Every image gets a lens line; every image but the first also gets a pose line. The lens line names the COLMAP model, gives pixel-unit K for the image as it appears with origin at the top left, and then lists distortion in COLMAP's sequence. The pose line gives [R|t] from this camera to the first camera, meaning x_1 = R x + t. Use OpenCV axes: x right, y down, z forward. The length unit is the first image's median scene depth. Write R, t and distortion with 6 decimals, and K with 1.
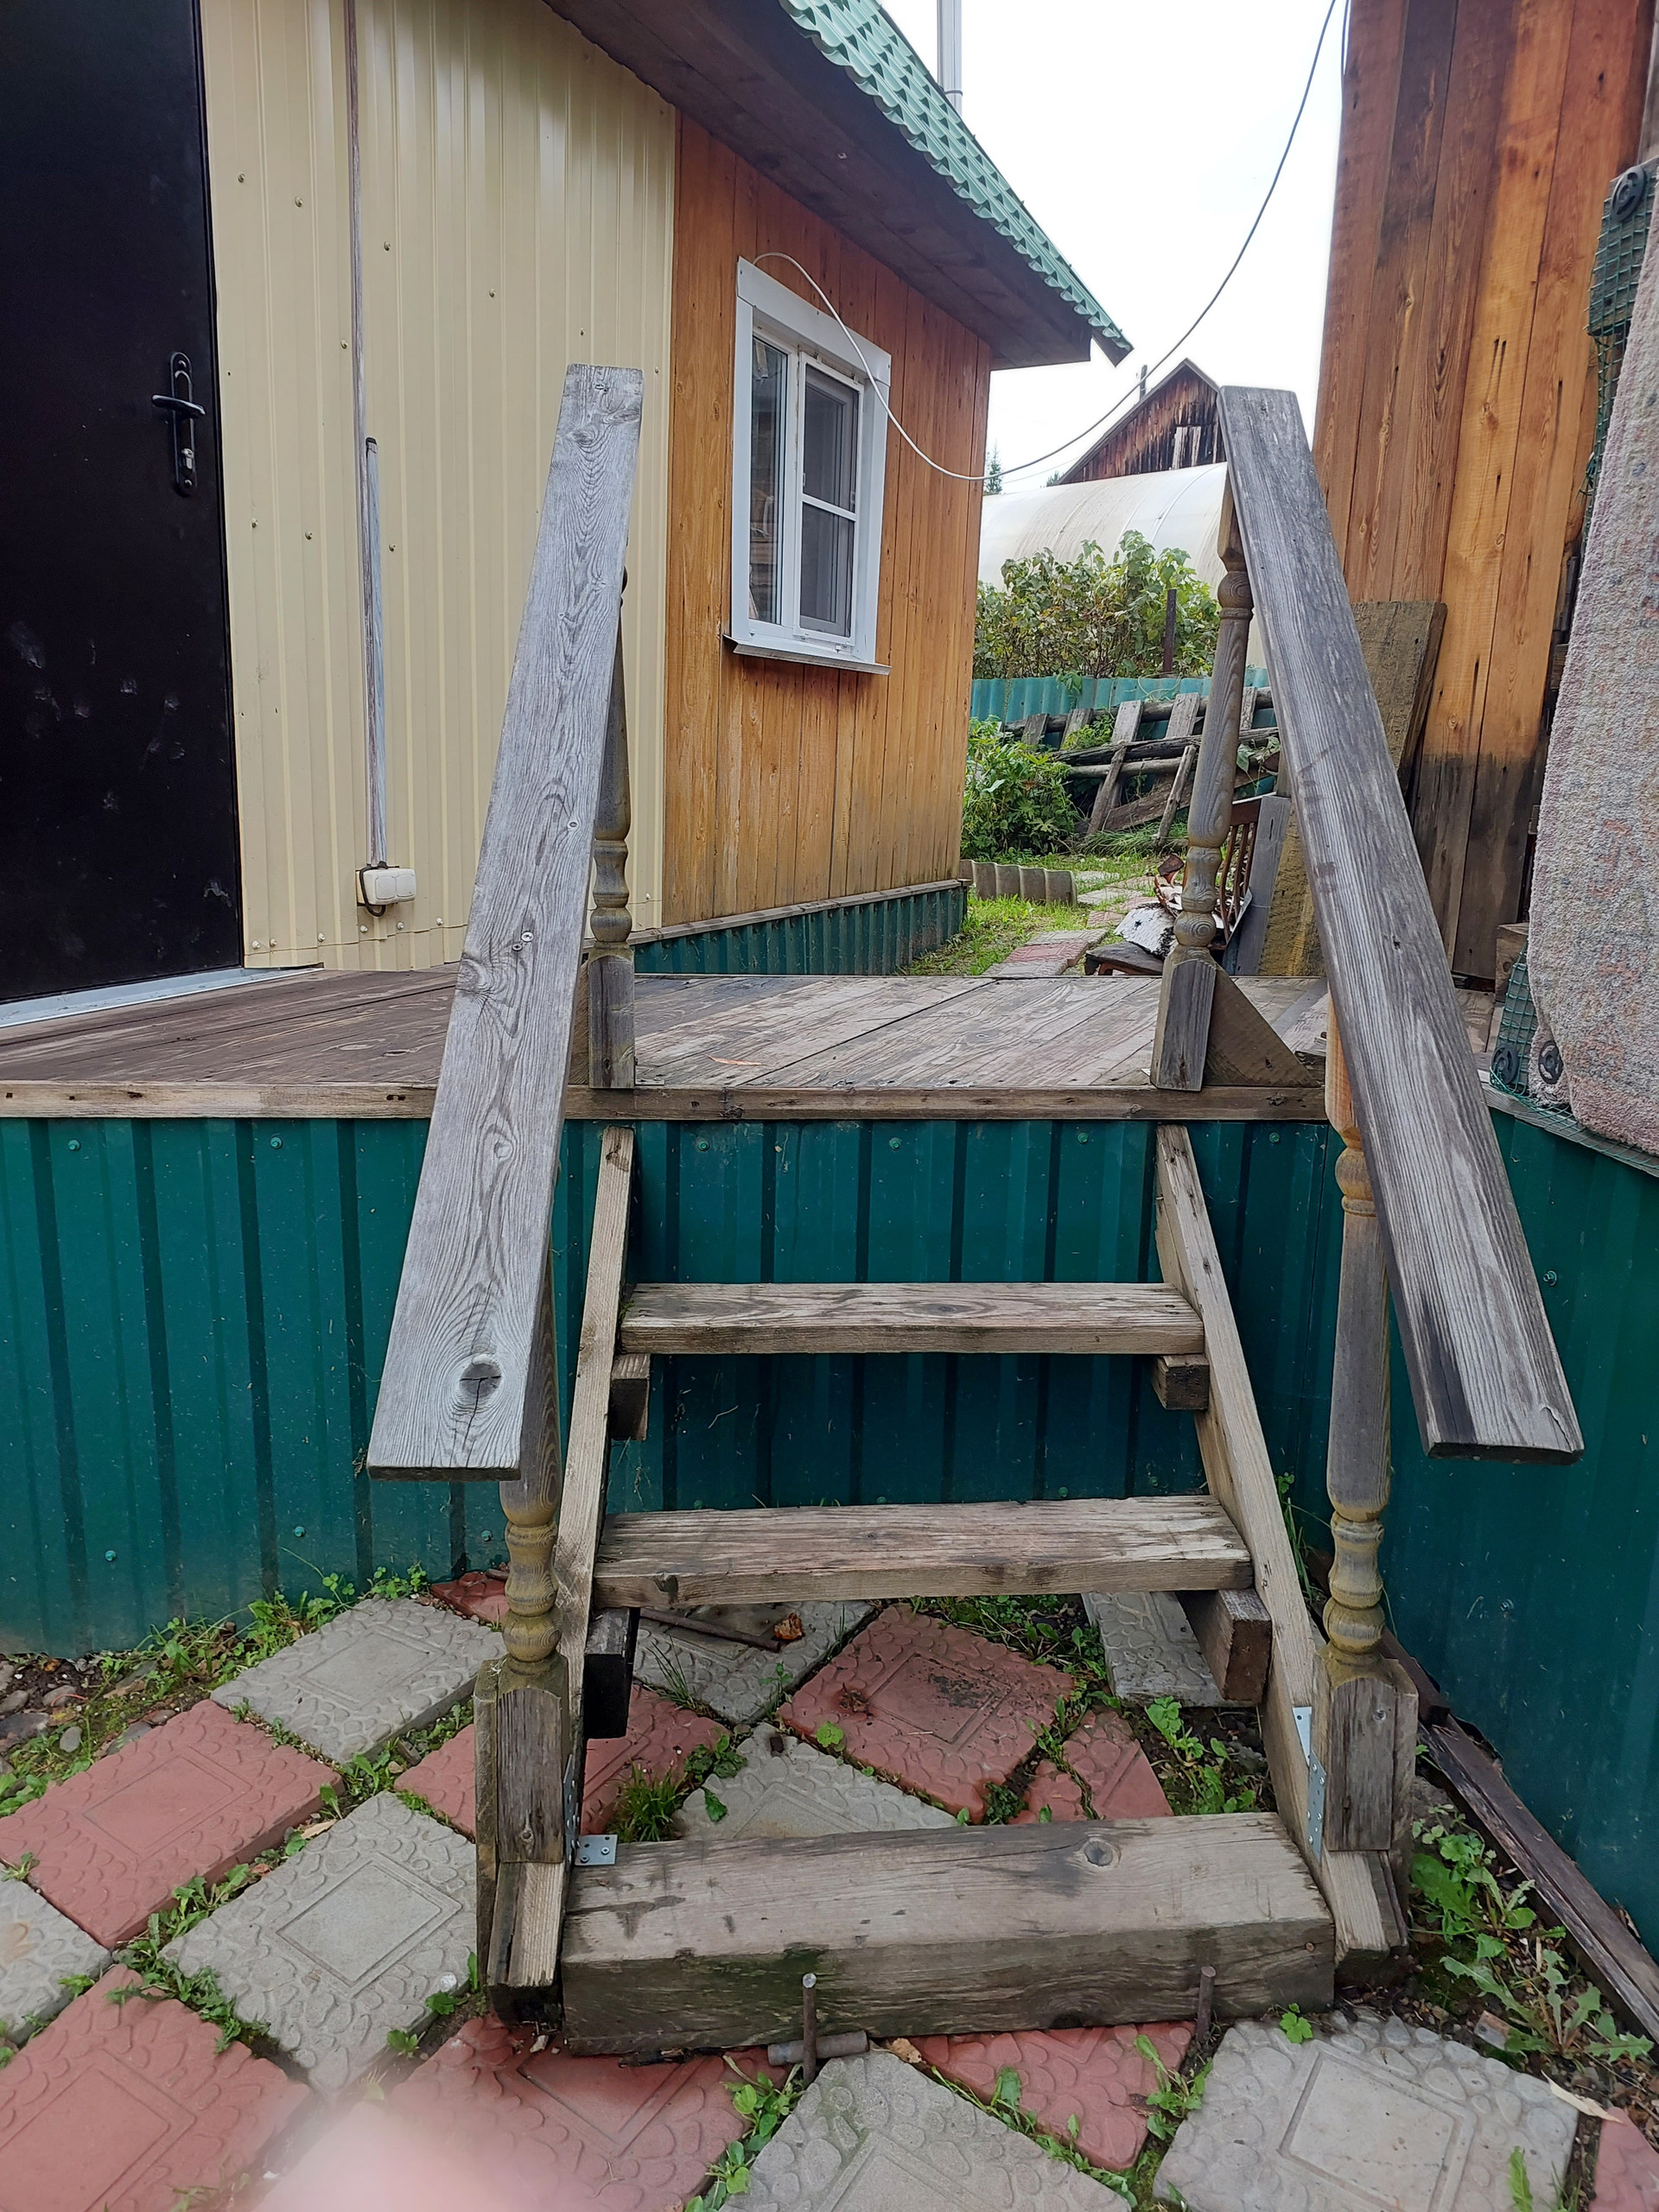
lens RADIAL K [[1551.1, 0, 829.5], [0, 1551.1, 1106.0], [0, 0, 1]] dist [0.005182, -0.003432]
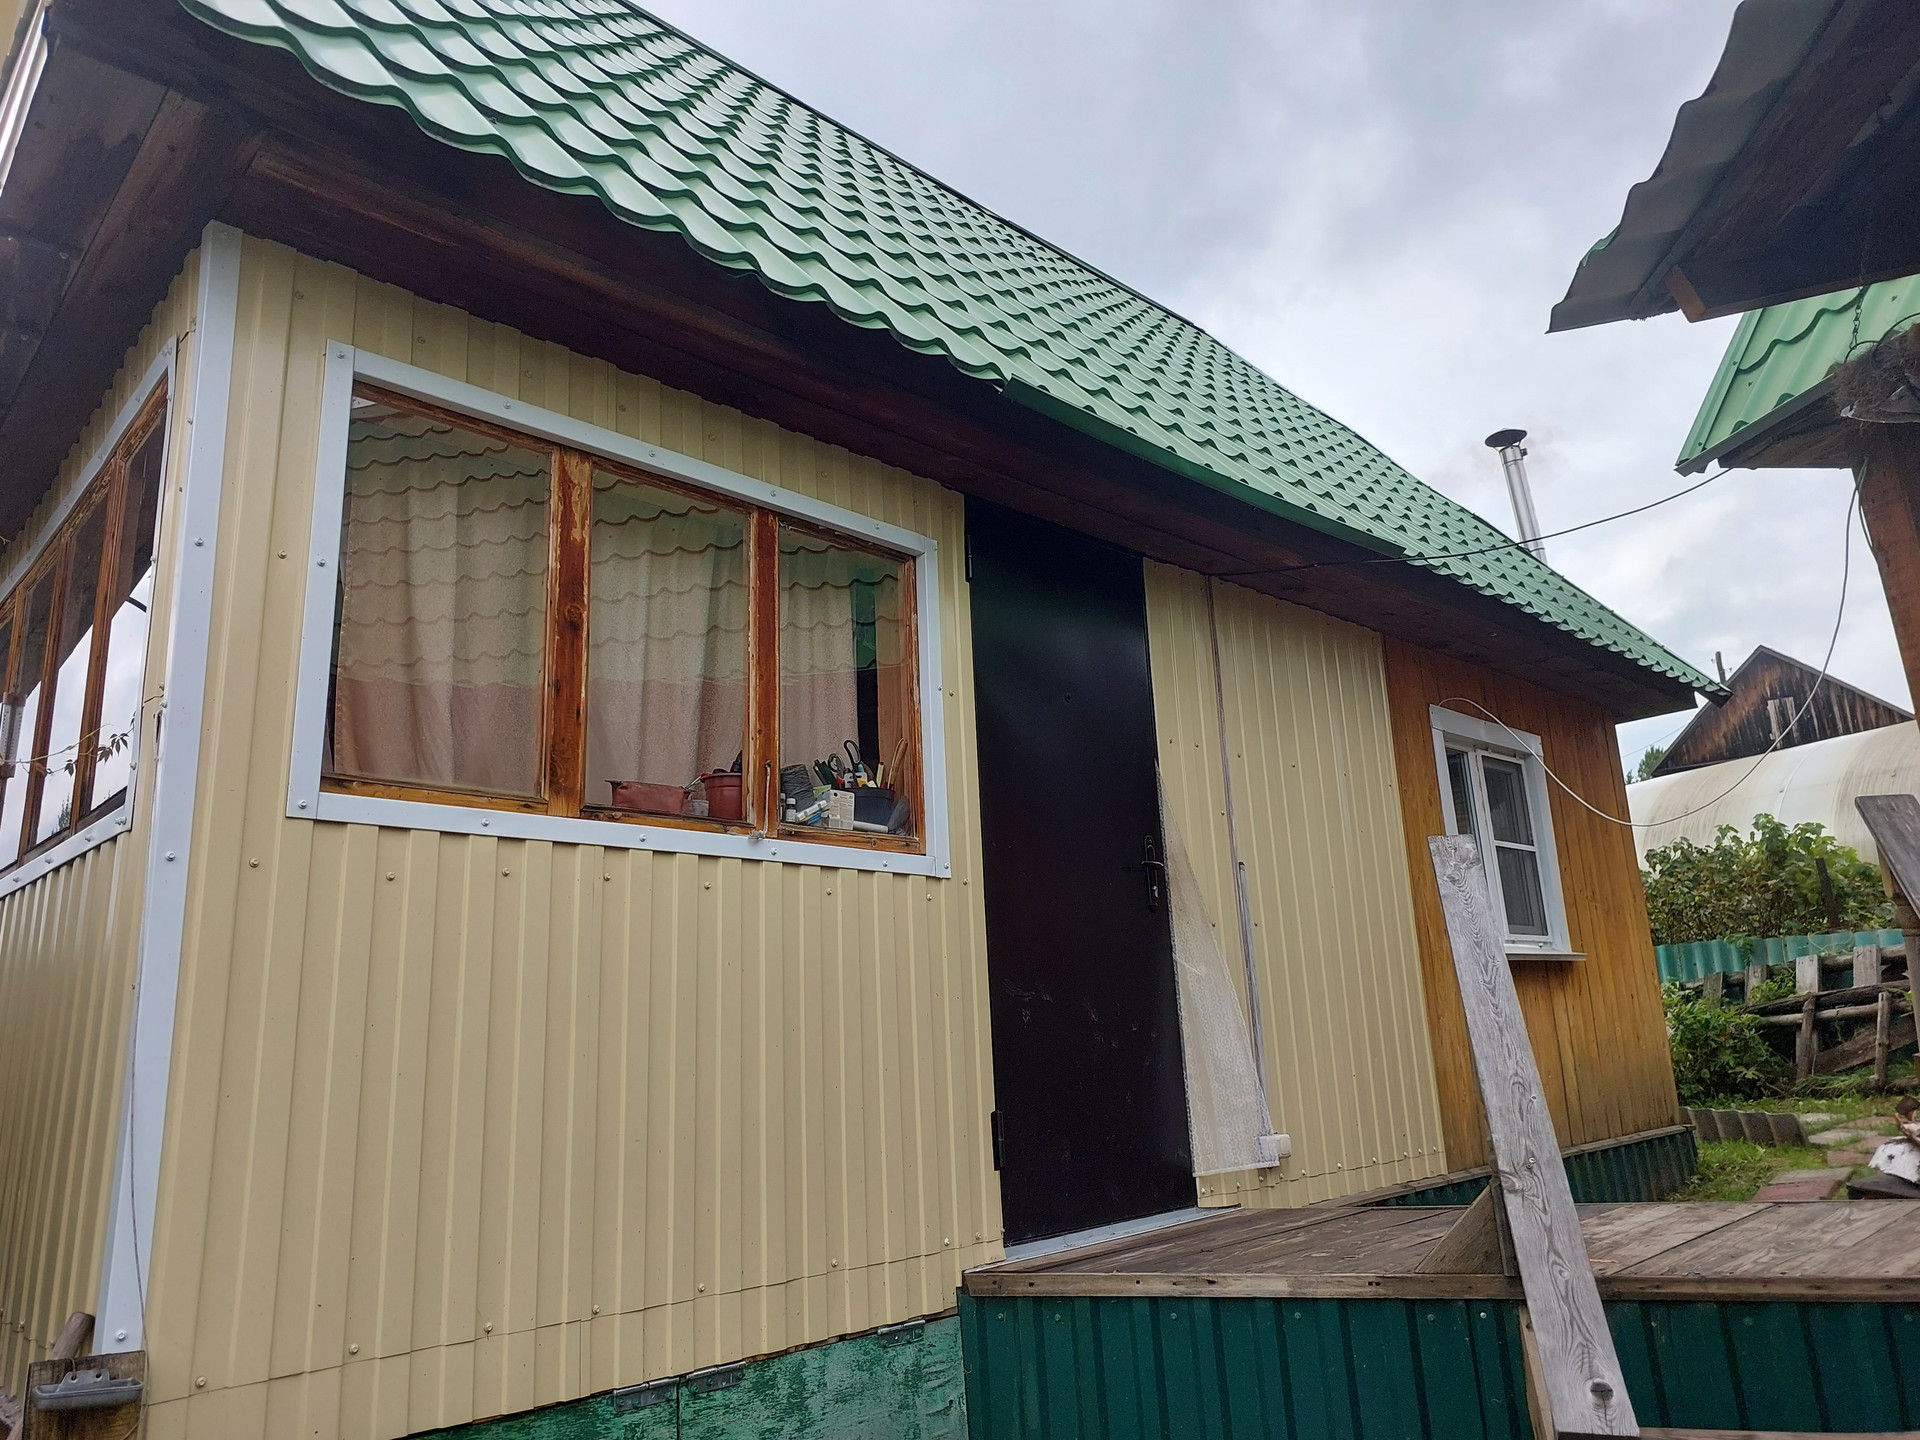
lens RADIAL K [[1279.2, 0, 960.0], [0, 1279.2, 720.0], [0, 0, 1]] dist [-0.004056, 0.041830]
pose [[0.923580, -0.163956, -0.346581, -0.038232], [-0.009461, 0.893932, -0.448103, 0.021959], [0.383289, 0.417139, 0.824066, -0.144824]]
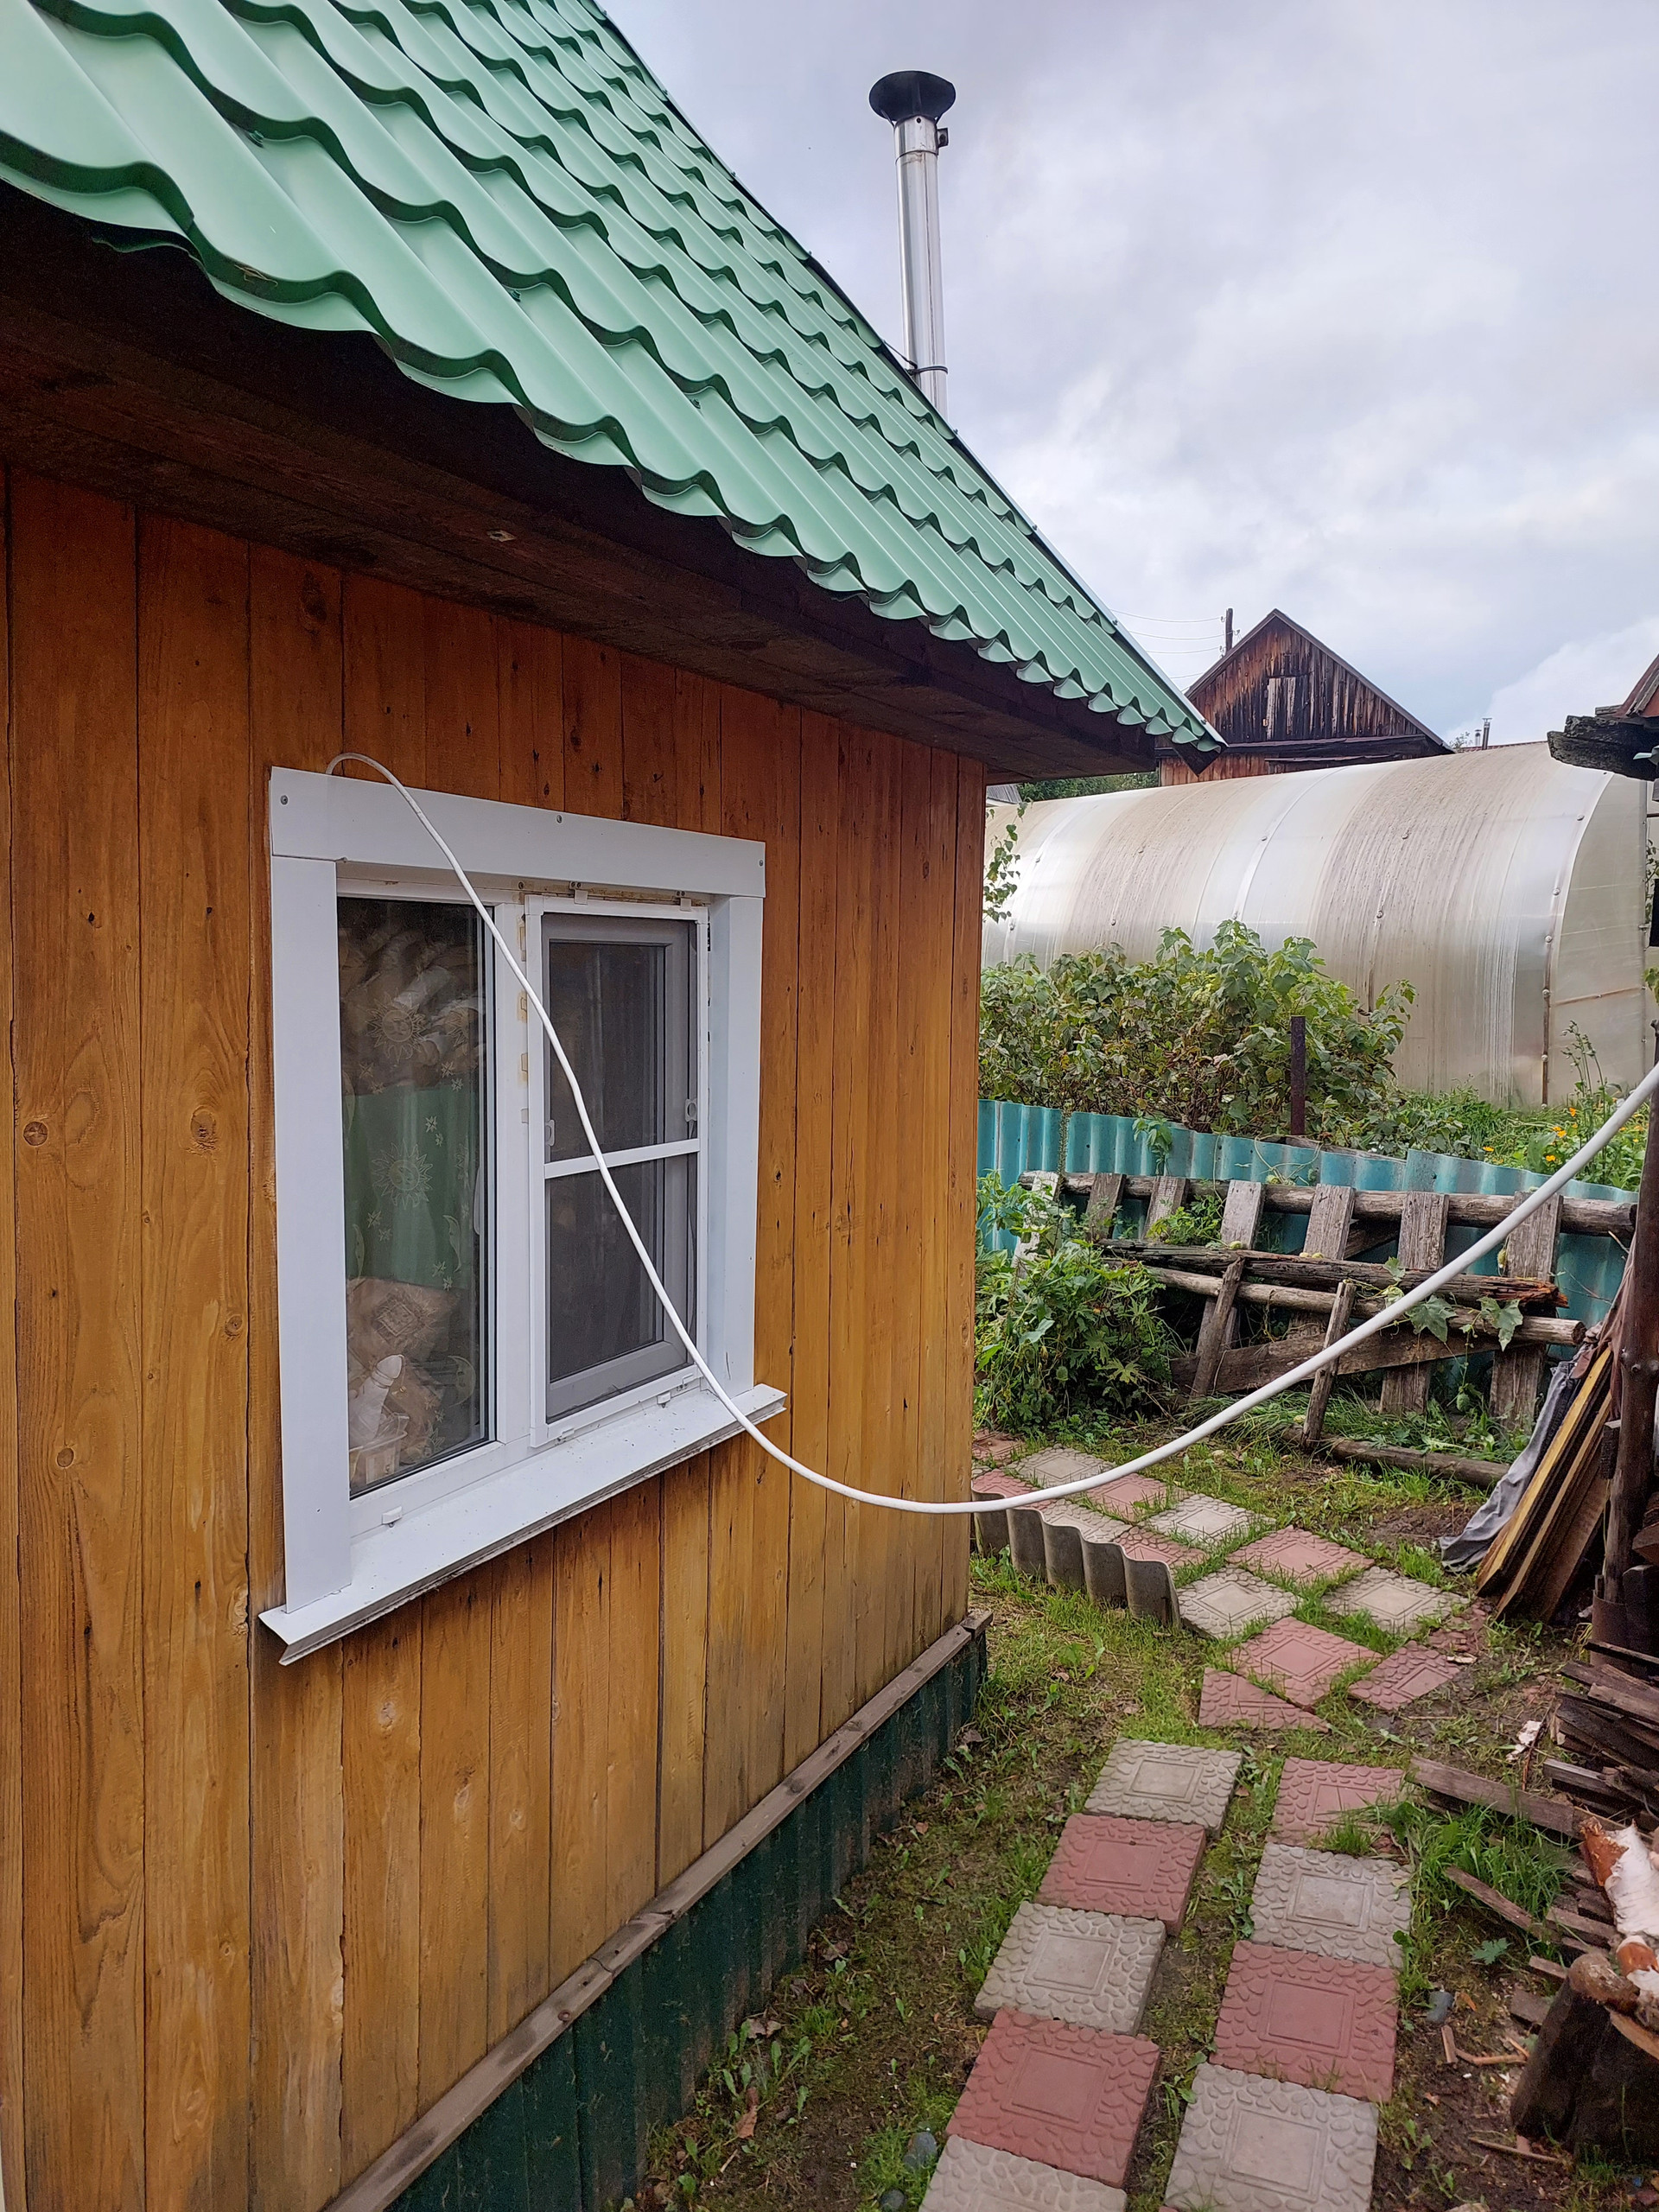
lens RADIAL K [[1655.6, 0, 783.0], [0, 1655.6, 1070.7], [0, 0, 1]] dist [0.132404, -0.001942]
pose [[0.996637, -0.022435, -0.078812, 0.085207], [0.006756, 0.981014, -0.193820, -0.280083], [0.081664, 0.192636, 0.977866, 0.428941]]
